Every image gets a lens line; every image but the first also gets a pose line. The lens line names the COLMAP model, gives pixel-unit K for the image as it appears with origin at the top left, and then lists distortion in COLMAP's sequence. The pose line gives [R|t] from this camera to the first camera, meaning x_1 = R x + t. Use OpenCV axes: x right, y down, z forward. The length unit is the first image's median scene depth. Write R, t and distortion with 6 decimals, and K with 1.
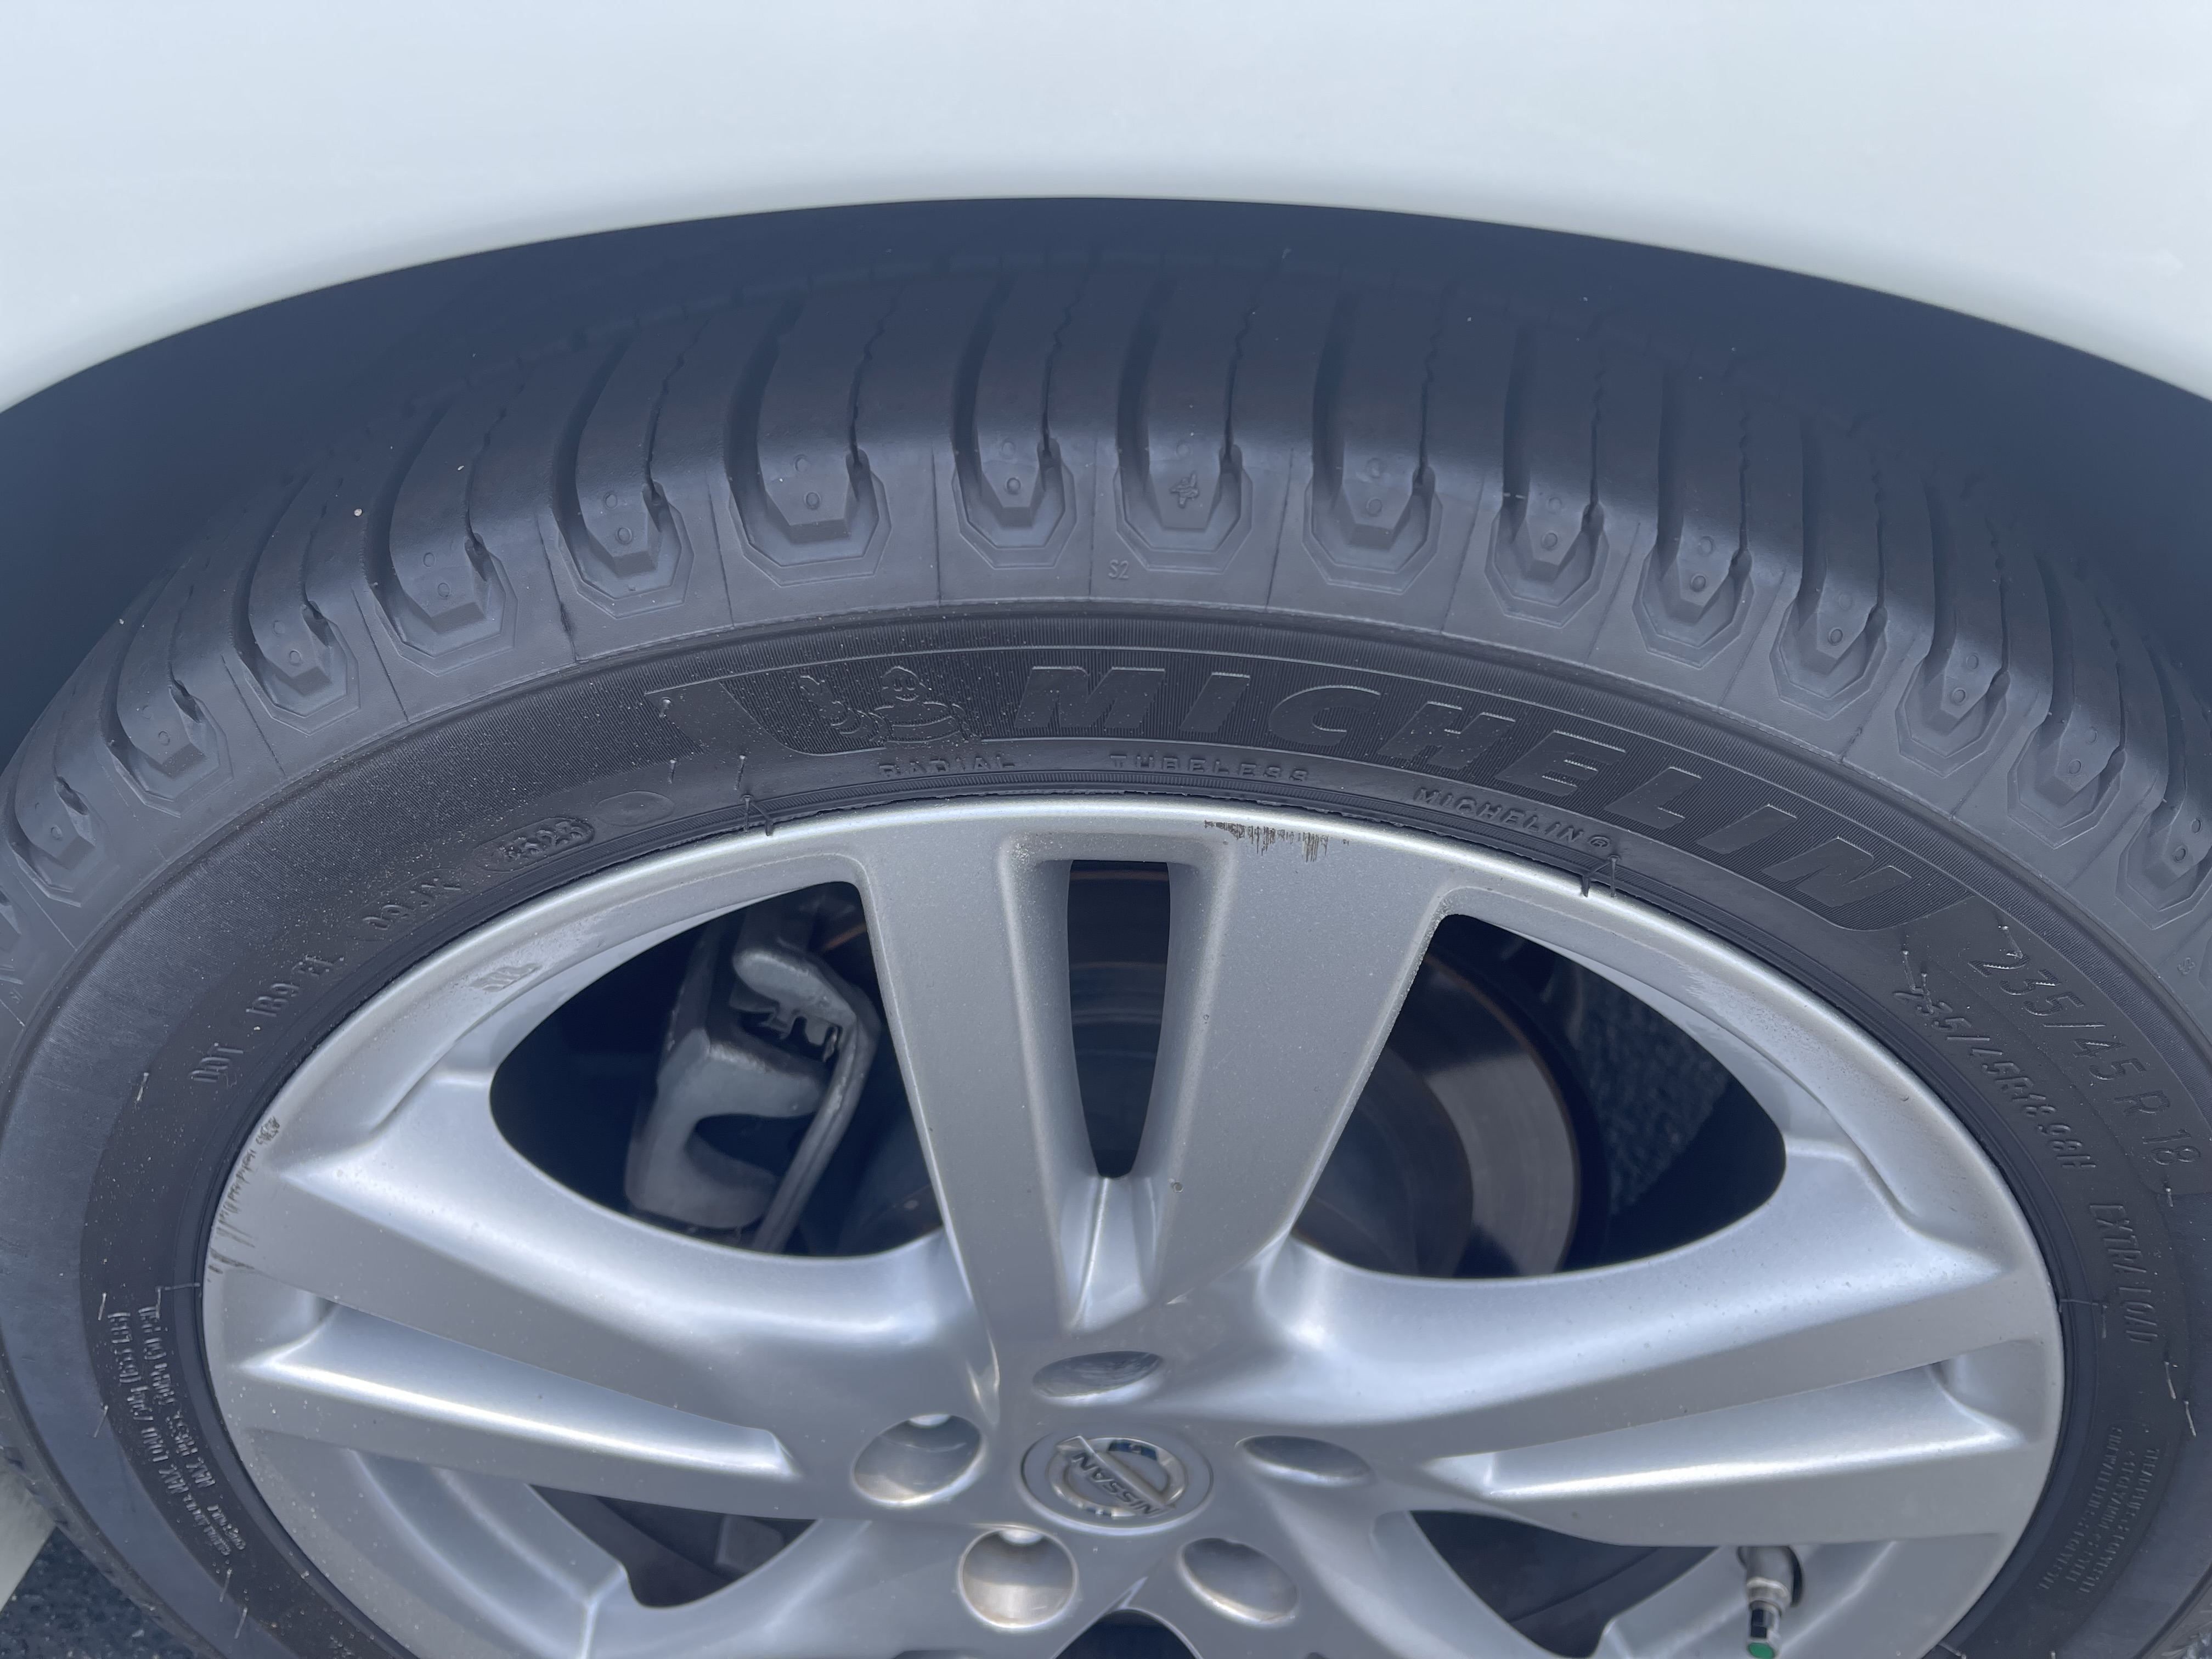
lens RADIAL K [[1685.1, 0, 1111.7], [0, 1685.1, 834.4], [0, 0, 1]] dist [0.065327, -0.088580]
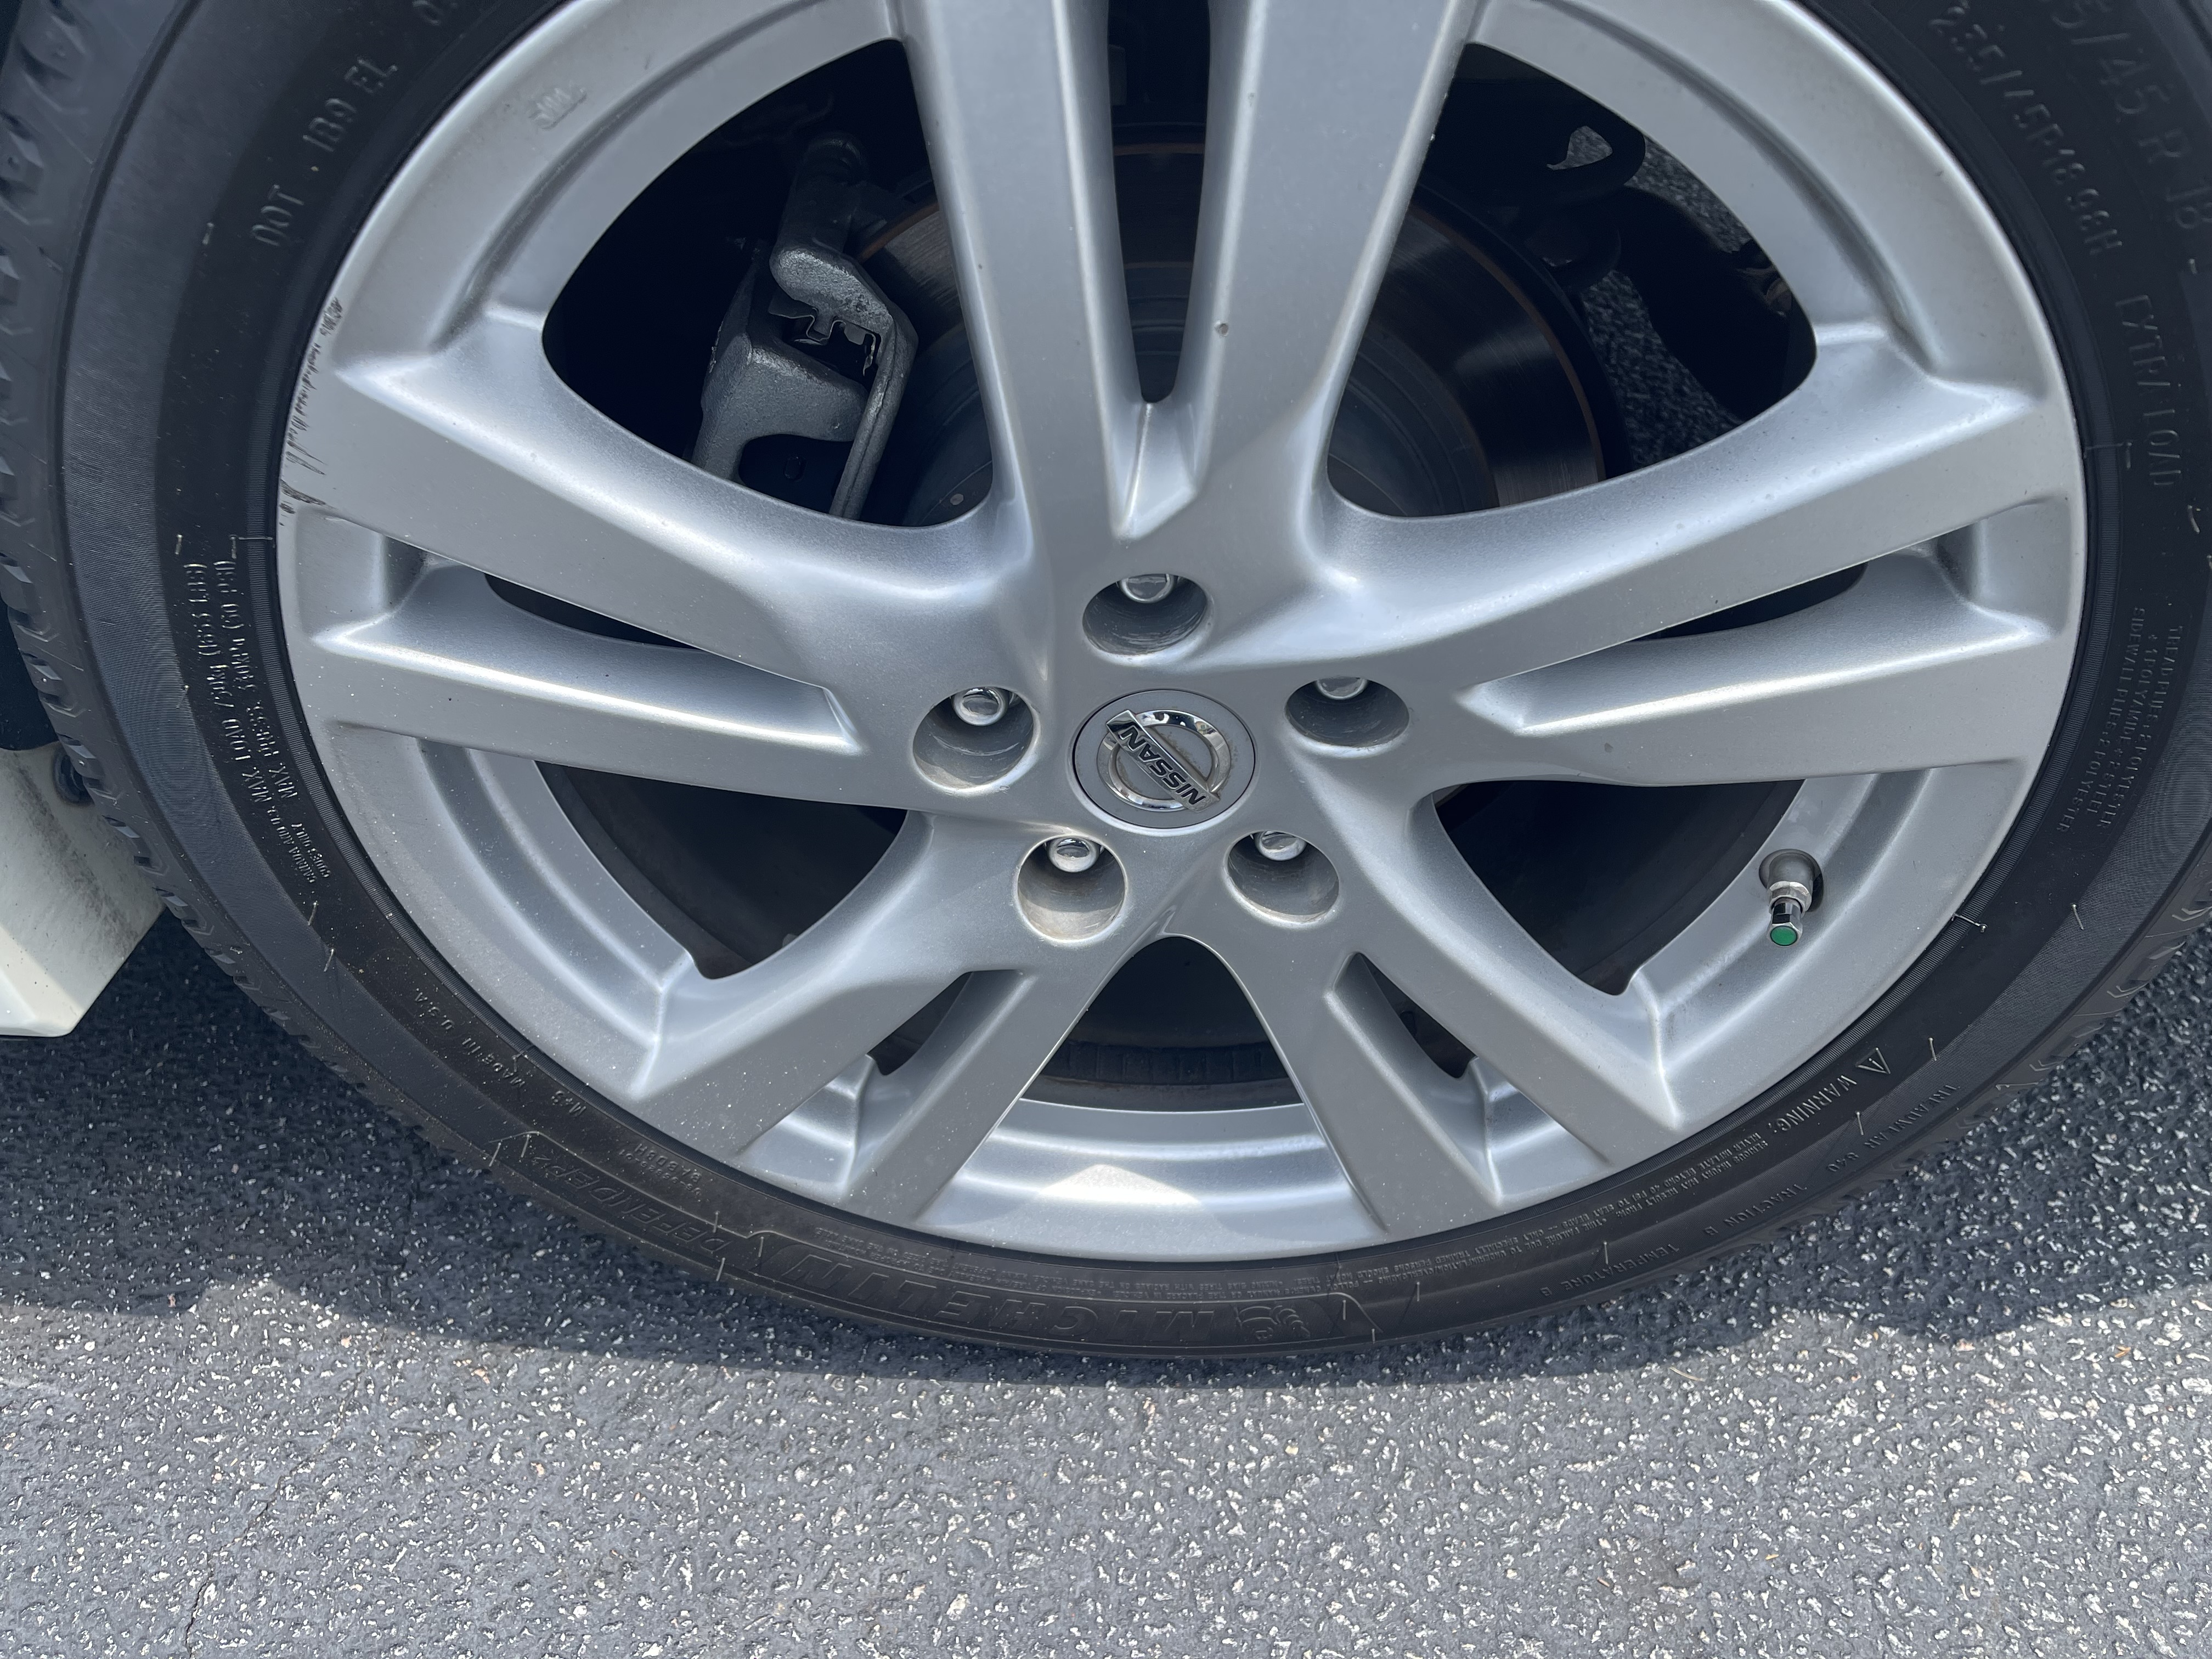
lens RADIAL K [[1660.1, 0, 1106.0], [0, 1660.1, 829.5], [0, 0, 1]] dist [0.038566, -0.006688]
pose [[0.999335, -0.036472, -0.000317, -0.035488], [0.036426, 0.997551, 0.059715, 0.368650], [-0.001861, -0.059686, 0.998215, -0.020109]]
